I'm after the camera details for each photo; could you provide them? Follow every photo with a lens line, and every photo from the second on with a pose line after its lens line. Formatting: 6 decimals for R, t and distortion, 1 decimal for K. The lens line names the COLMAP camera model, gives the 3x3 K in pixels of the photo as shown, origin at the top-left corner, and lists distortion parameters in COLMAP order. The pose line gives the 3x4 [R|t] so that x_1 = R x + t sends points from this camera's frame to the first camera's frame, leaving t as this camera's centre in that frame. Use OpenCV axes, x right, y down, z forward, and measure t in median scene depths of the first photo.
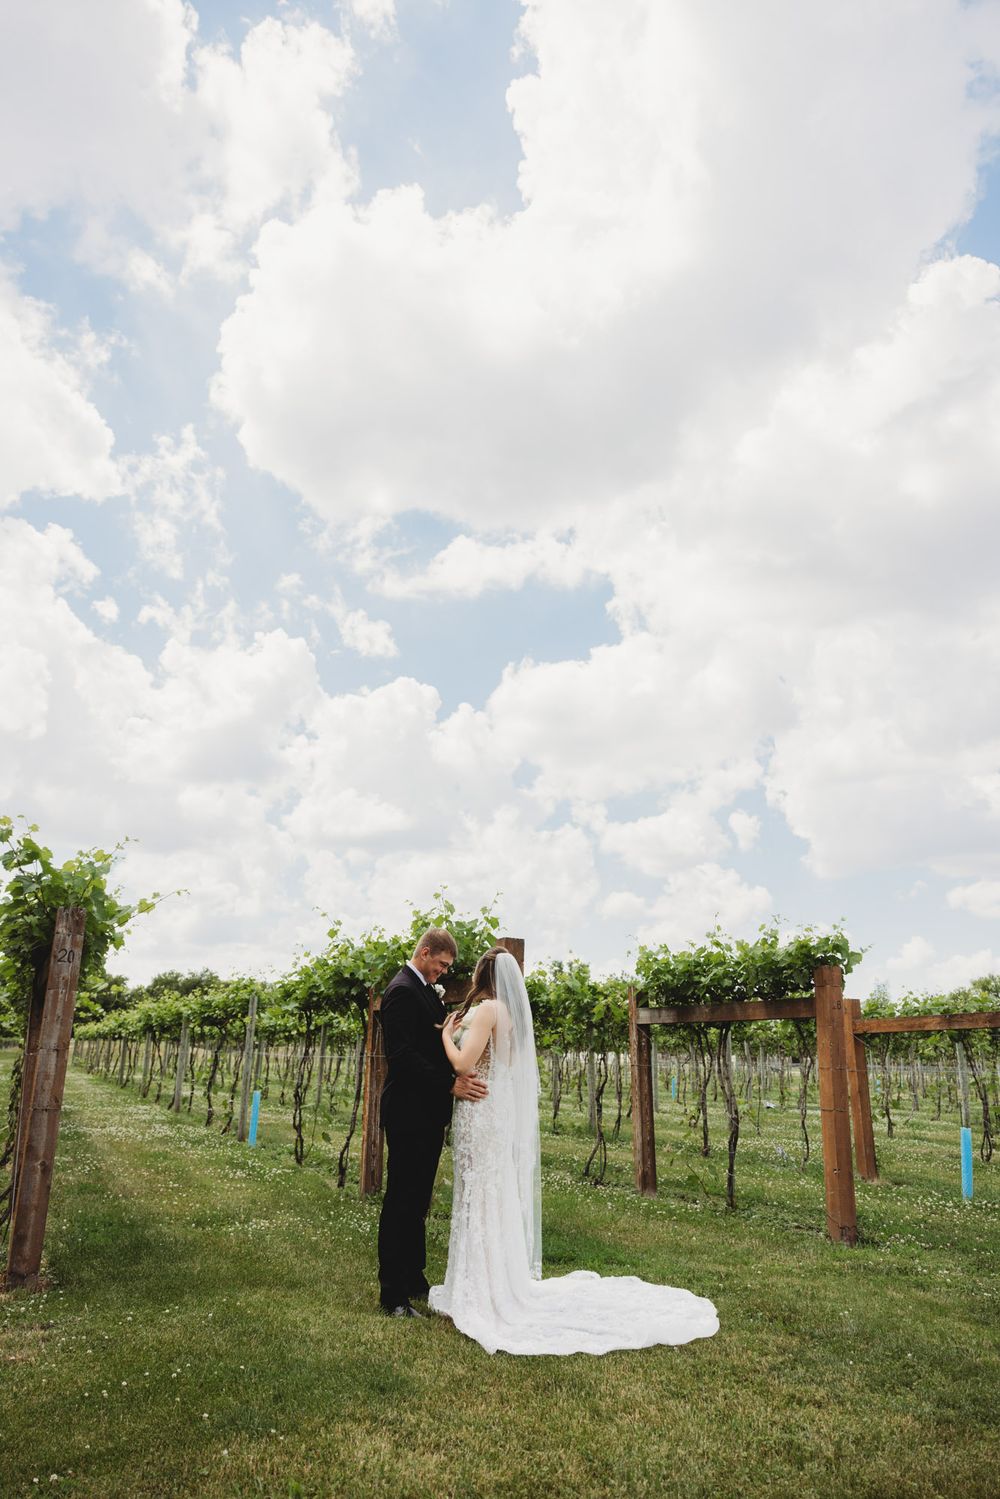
lens RADIAL K [[992.8, 0, 504.6], [0, 992.8, 752.9], [0, 0, 1]] dist [-0.009180, 0.006905]
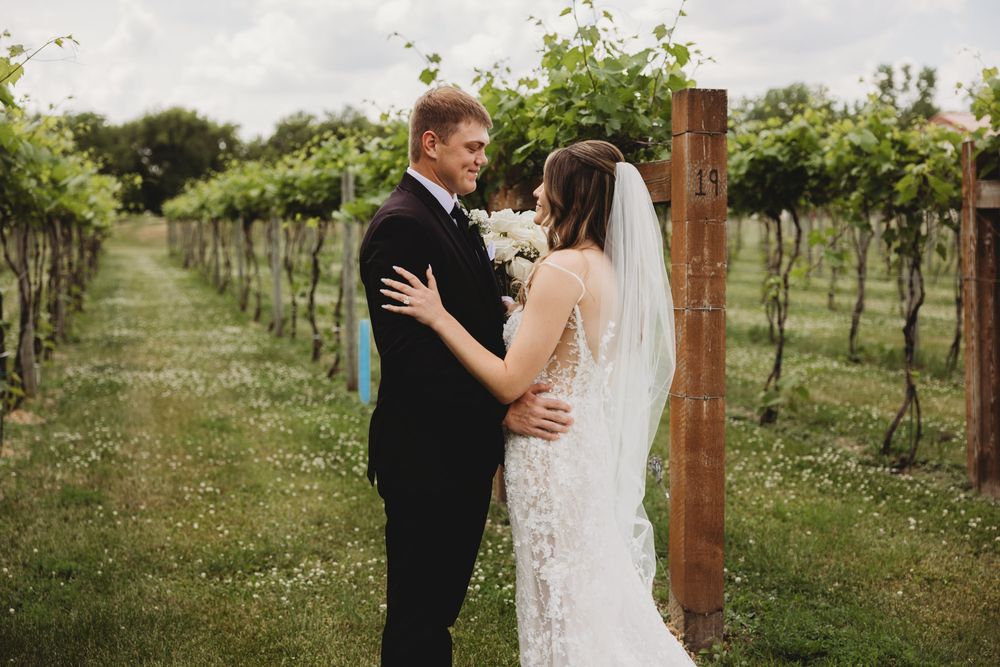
lens RADIAL K [[1533.0, 0, 500.7], [0, 1533.0, 330.8], [0, 0, 1]] dist [0.026533, 0.000000]
pose [[0.980466, -0.021724, -0.195487, 0.051869], [0.091087, 0.931033, 0.353384, 0.012010], [0.174328, -0.364287, 0.914825, 0.189473]]
